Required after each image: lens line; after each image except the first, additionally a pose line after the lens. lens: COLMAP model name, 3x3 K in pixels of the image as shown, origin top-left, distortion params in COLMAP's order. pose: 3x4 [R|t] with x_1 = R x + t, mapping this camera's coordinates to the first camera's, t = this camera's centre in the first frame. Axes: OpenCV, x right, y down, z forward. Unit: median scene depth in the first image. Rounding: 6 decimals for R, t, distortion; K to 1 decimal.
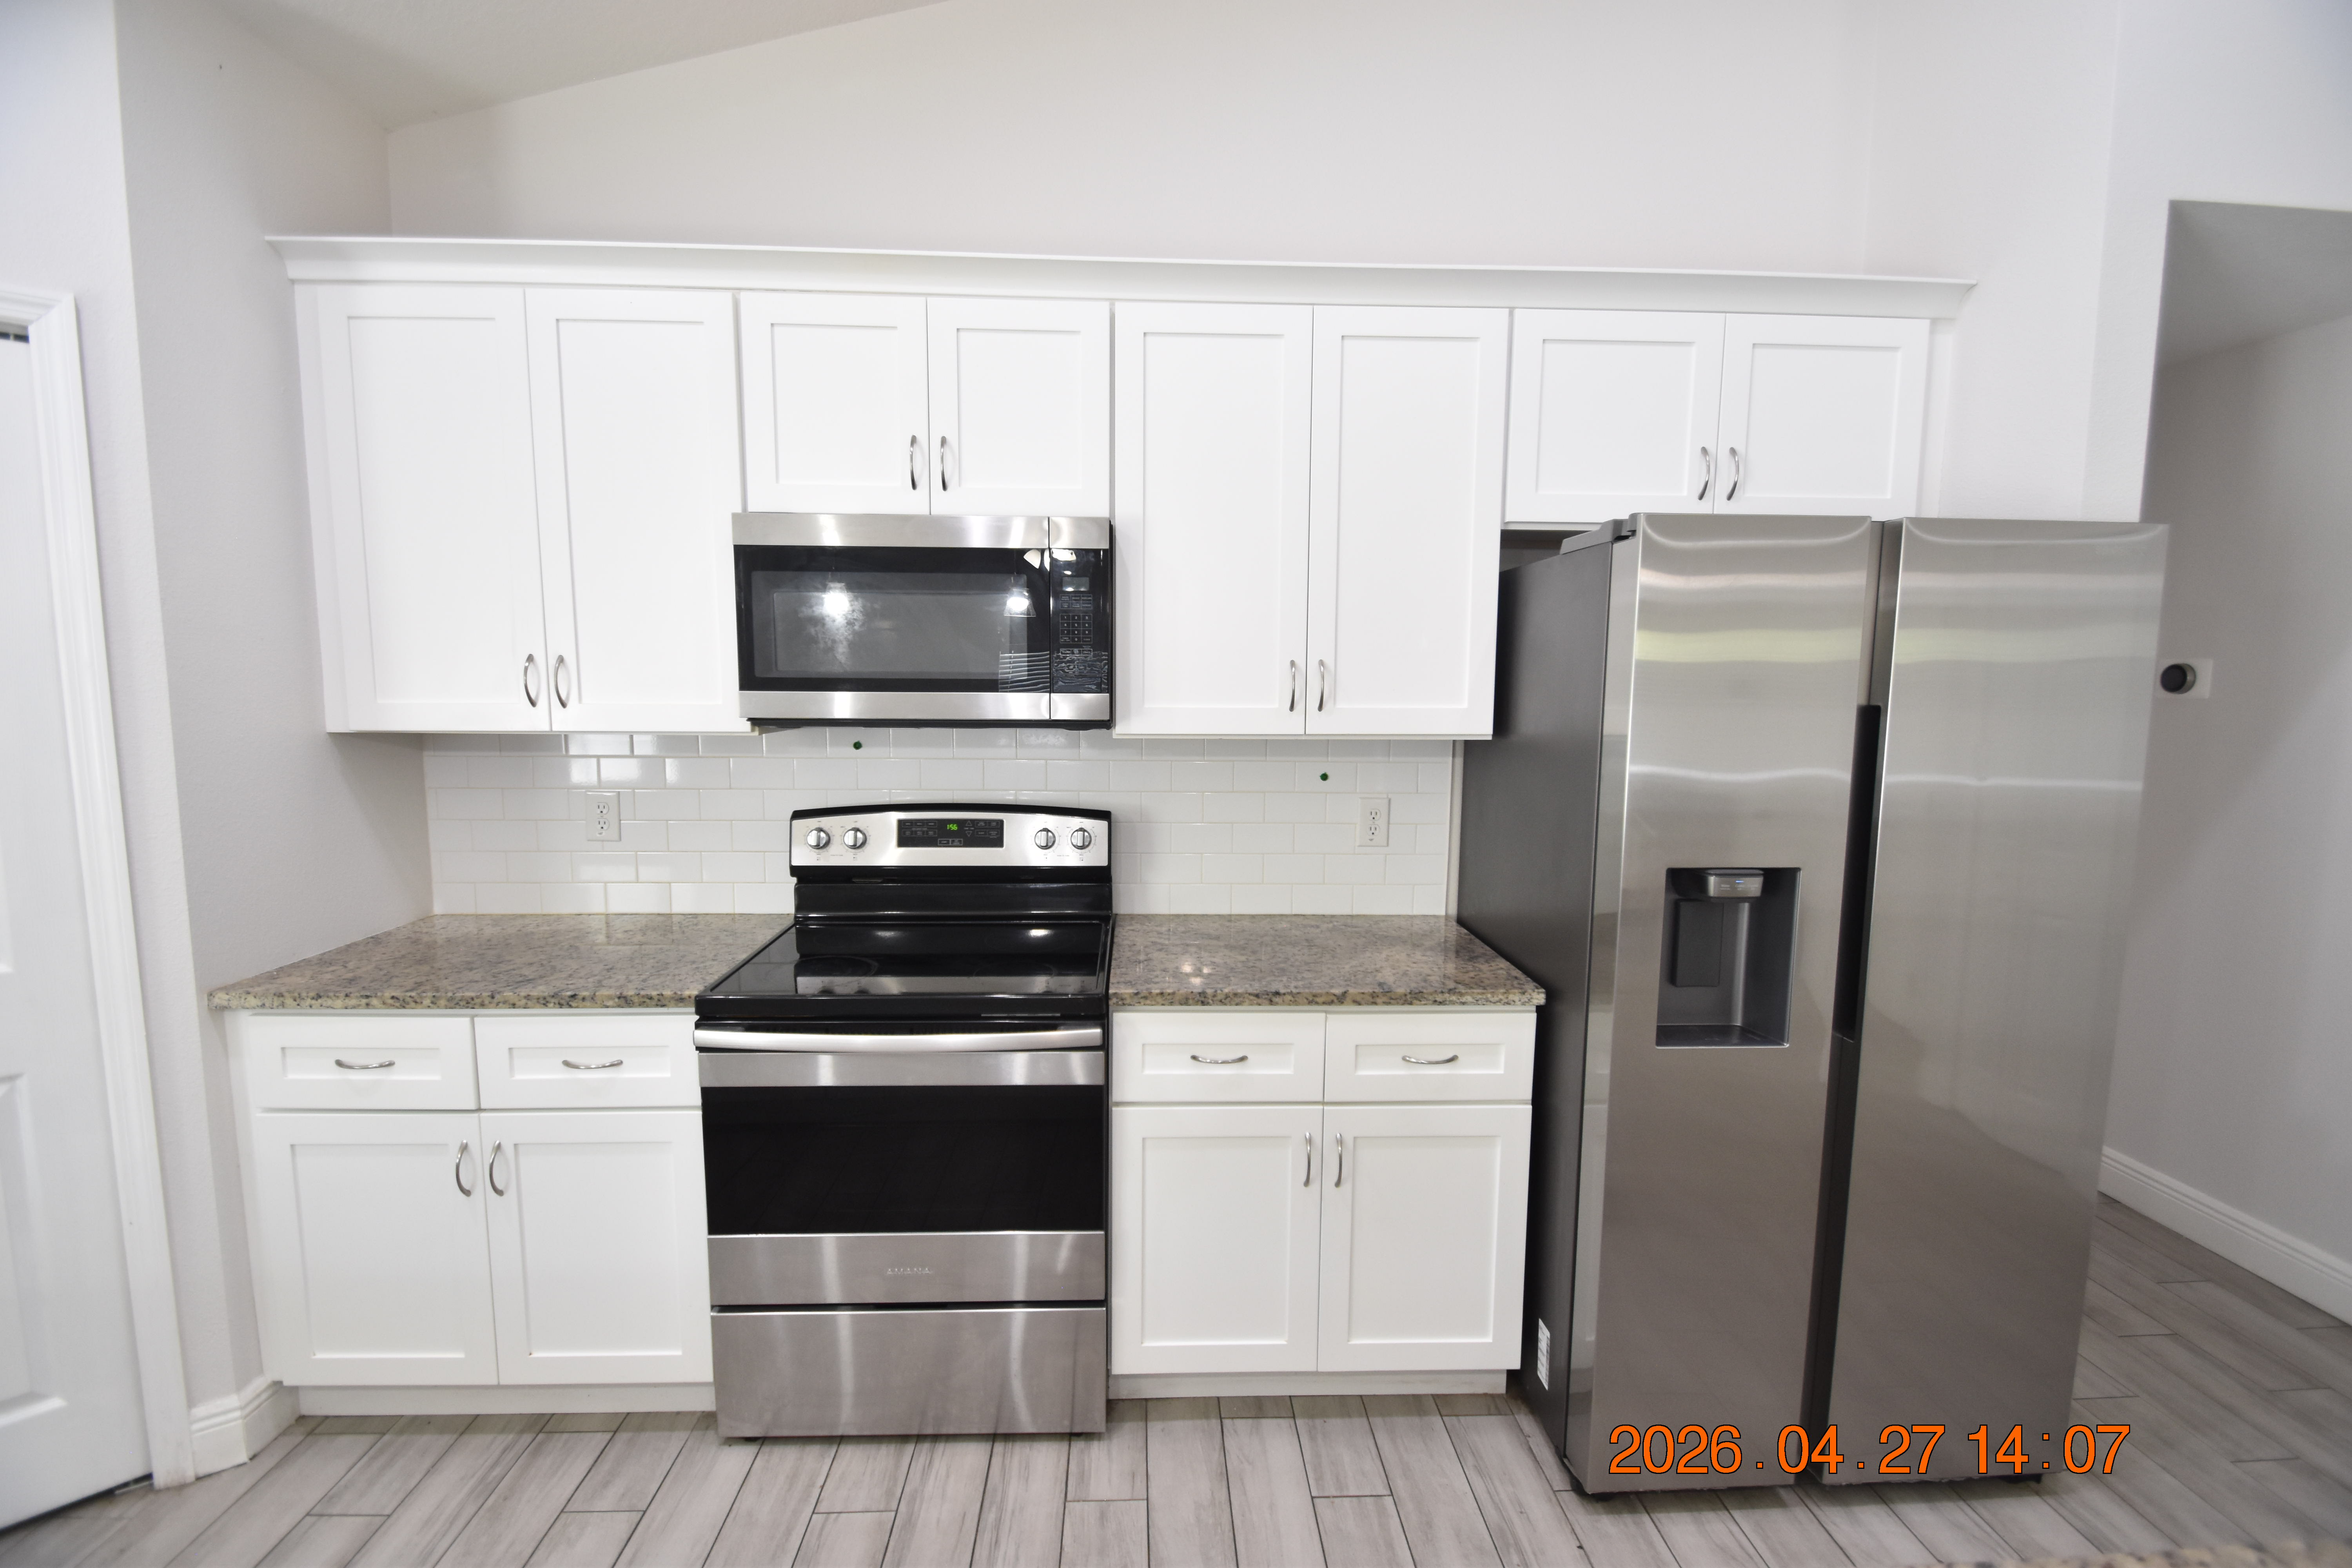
lens RADIAL K [[1026.6, 0, 1176.6], [0, 1026.6, 801.3], [0, 0, 1]] dist [0.009008, -0.013561]
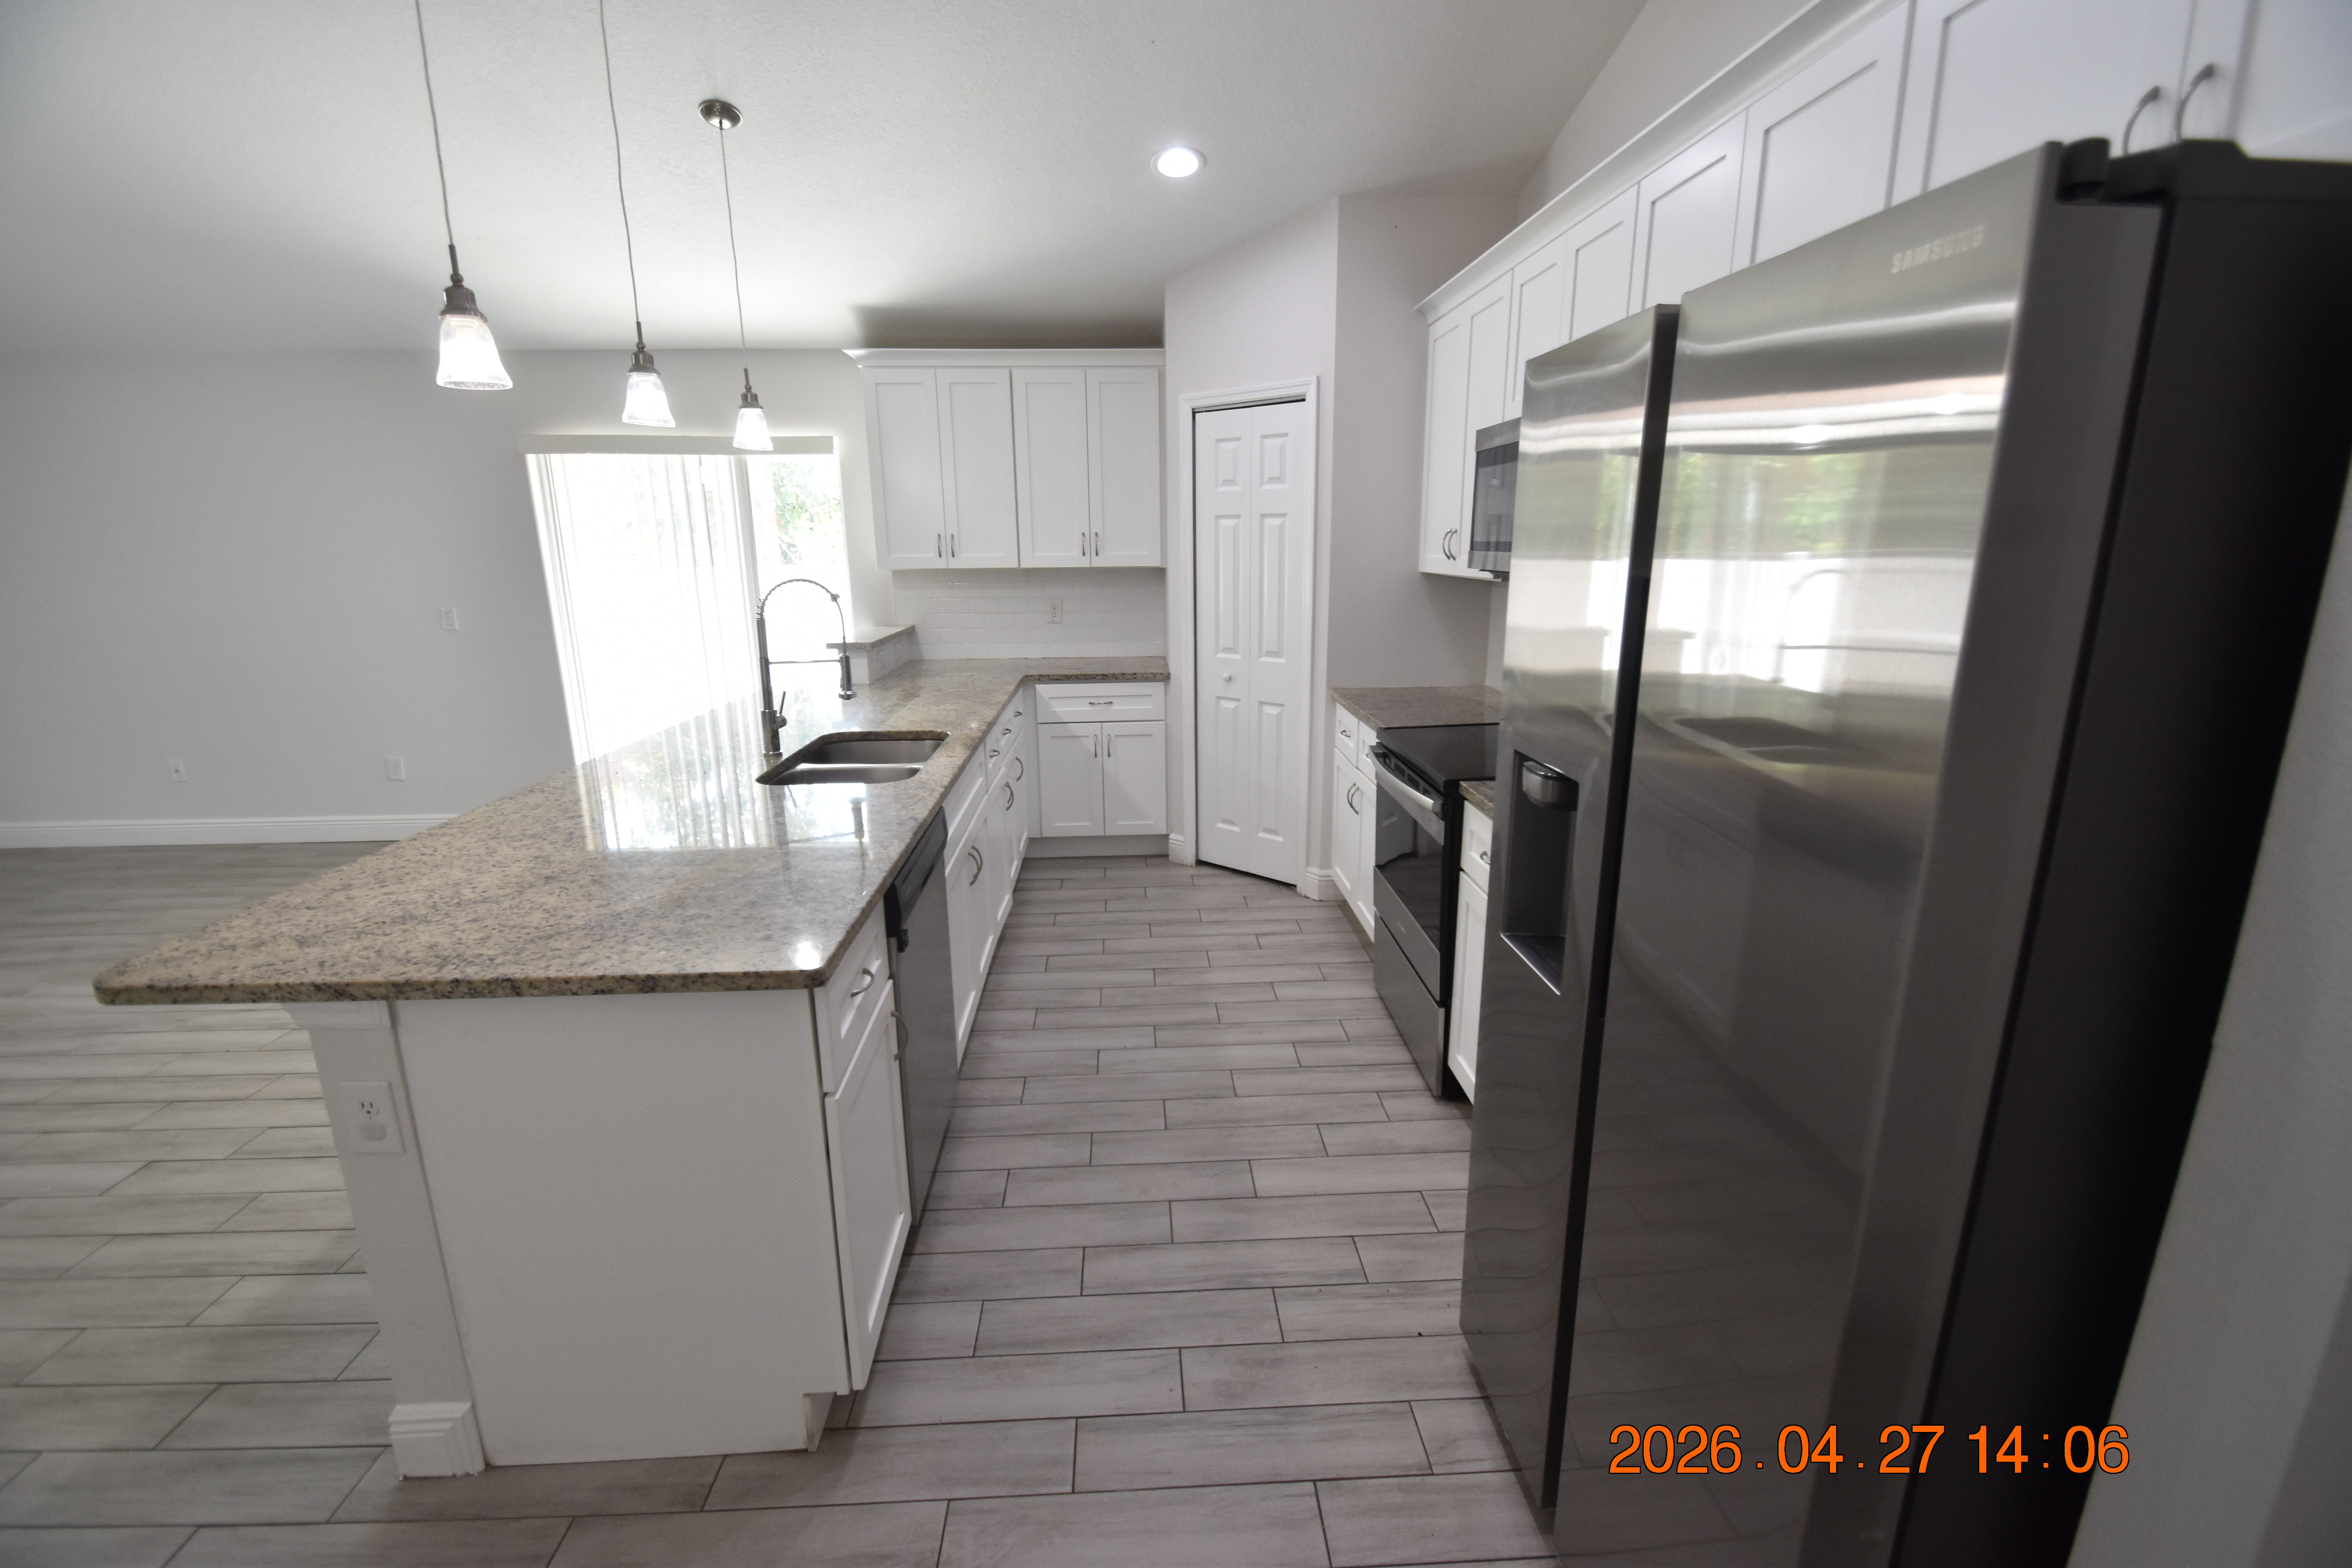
lens RADIAL K [[1026.6, 0, 1173.5], [0, 1026.6, 796.8], [0, 0, 1]] dist [0.009008, -0.013561]
pose [[0.008644, 0.237006, -0.971470, 1.119777], [-0.108558, 0.965986, 0.234703, -0.063626], [0.994052, 0.103432, 0.034079, 0.529256]]
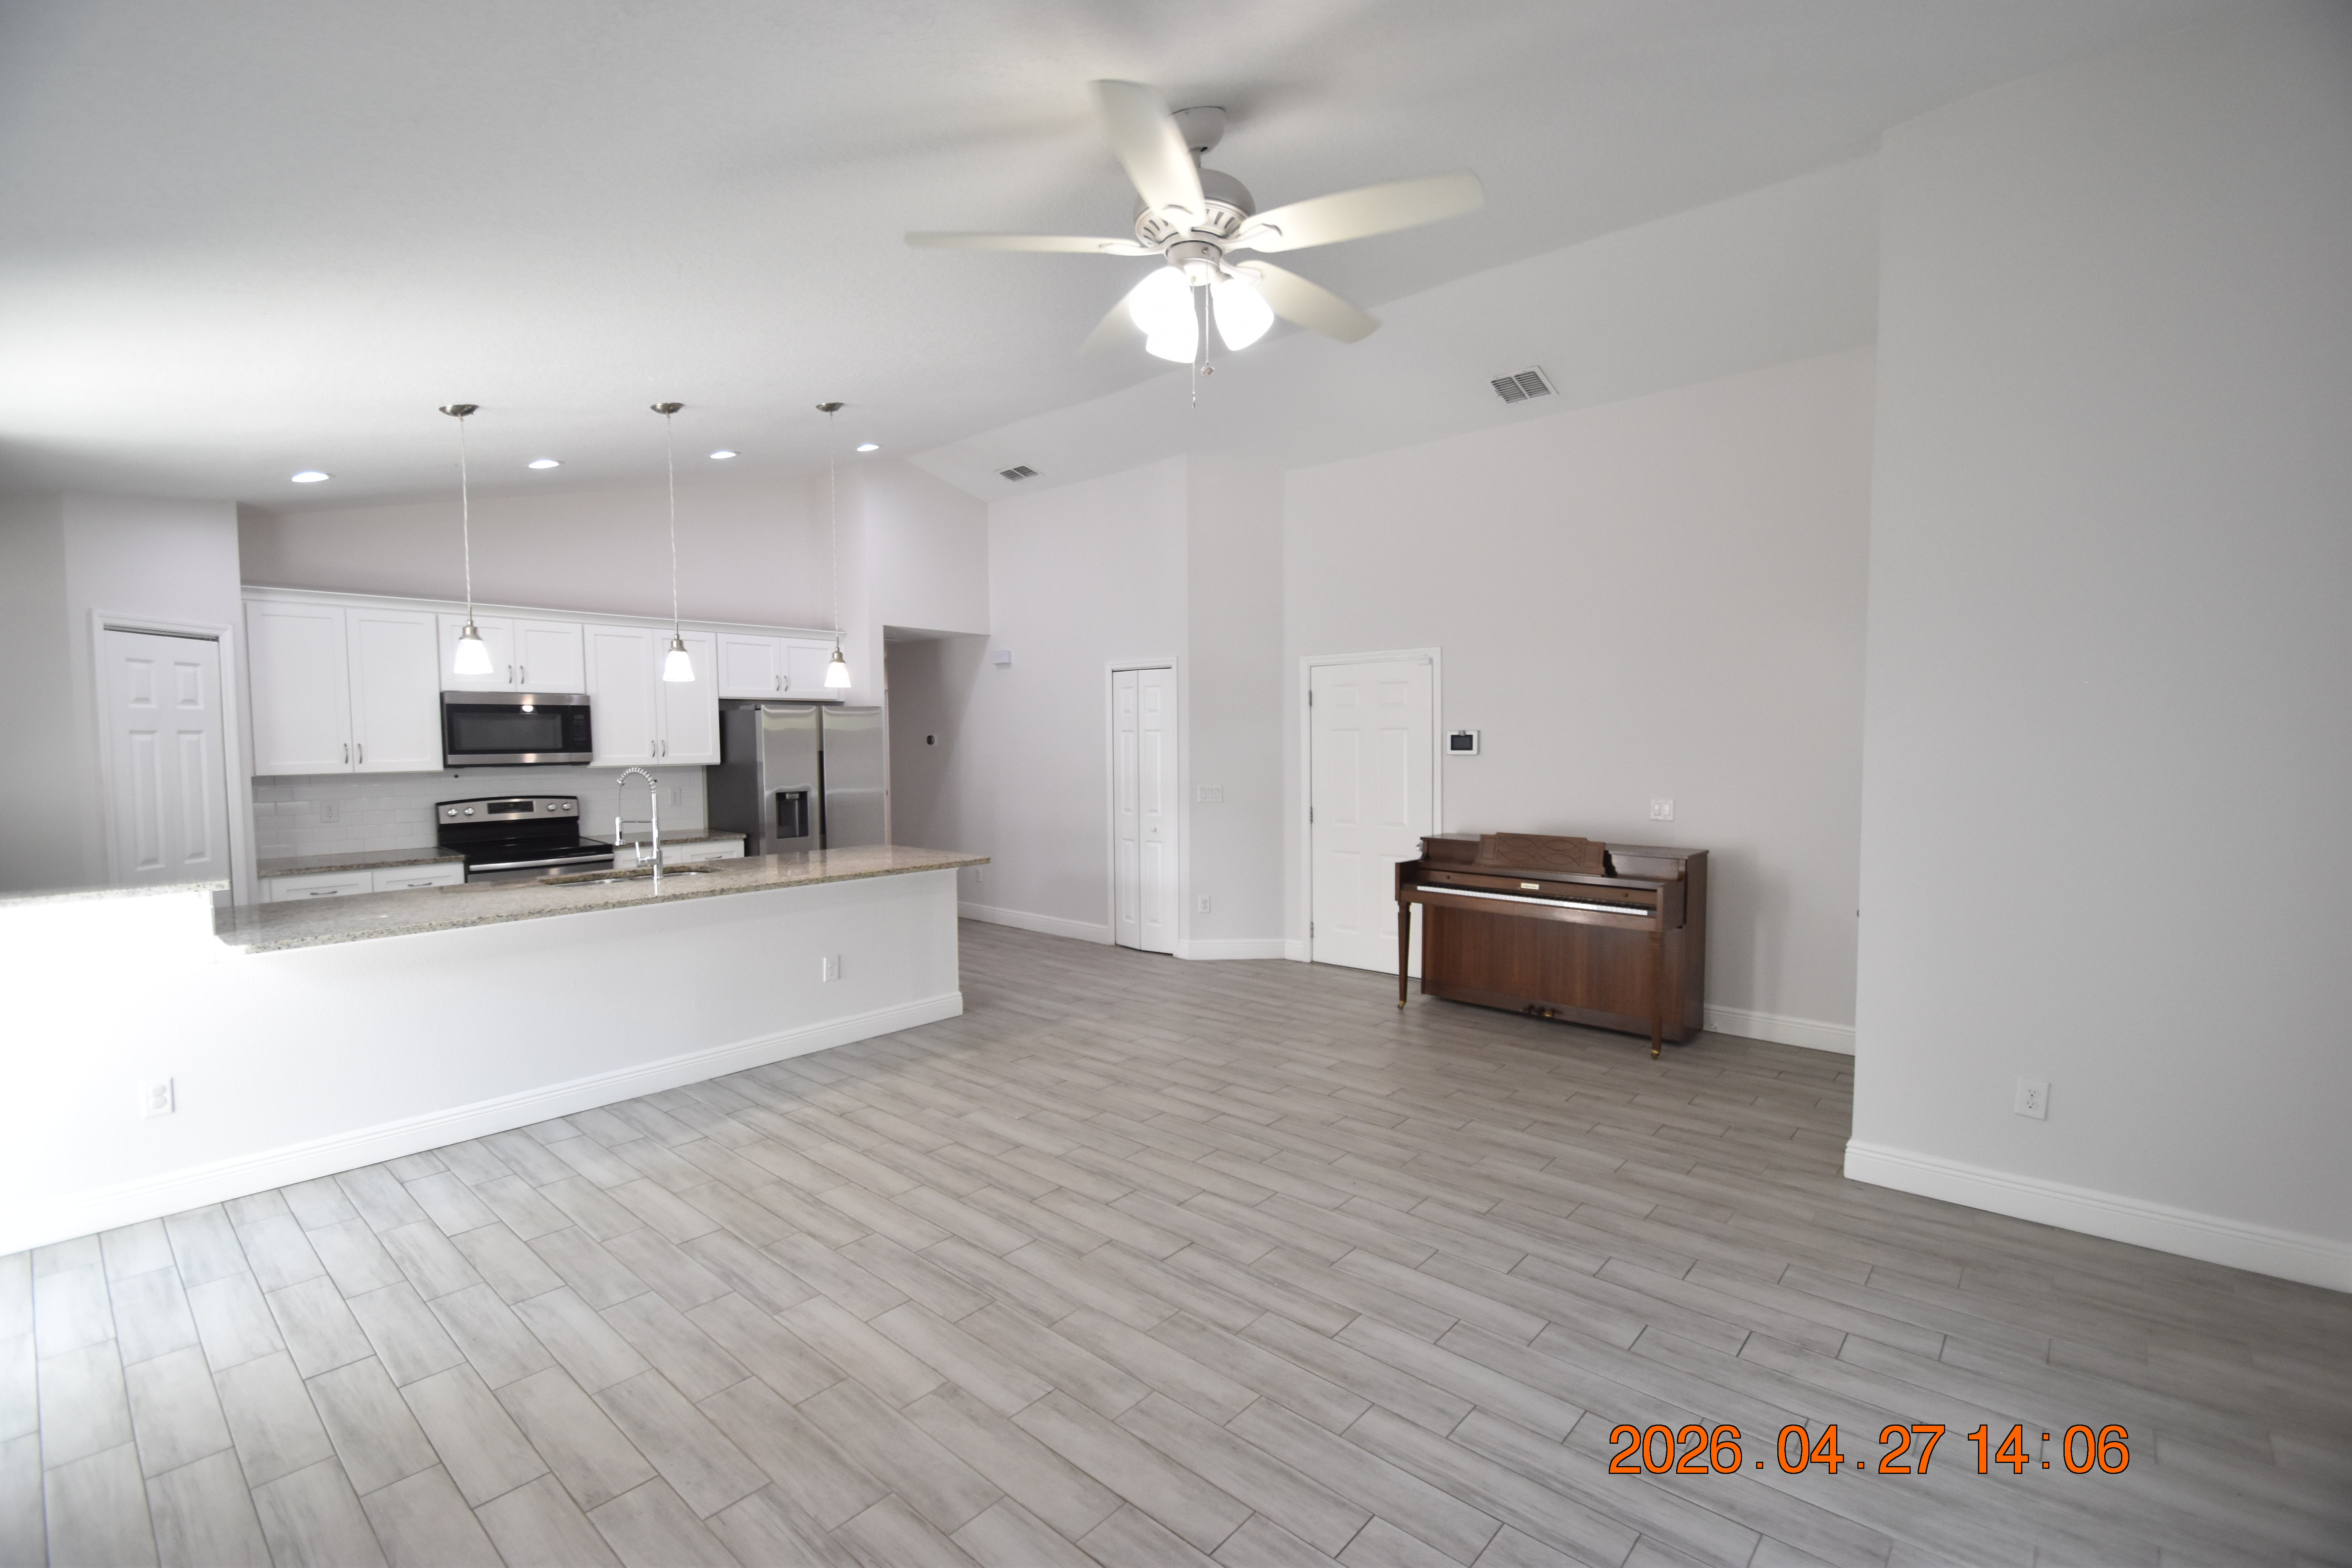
lens RADIAL K [[1026.6, 0, 1168.8], [0, 1026.6, 794.6], [0, 0, 1]] dist [0.009008, -0.013561]
pose [[0.698932, -0.055967, 0.712995, -1.032223], [0.095874, 0.995267, -0.015859, 0.225886], [-0.708732, 0.079442, 0.700990, -2.283588]]
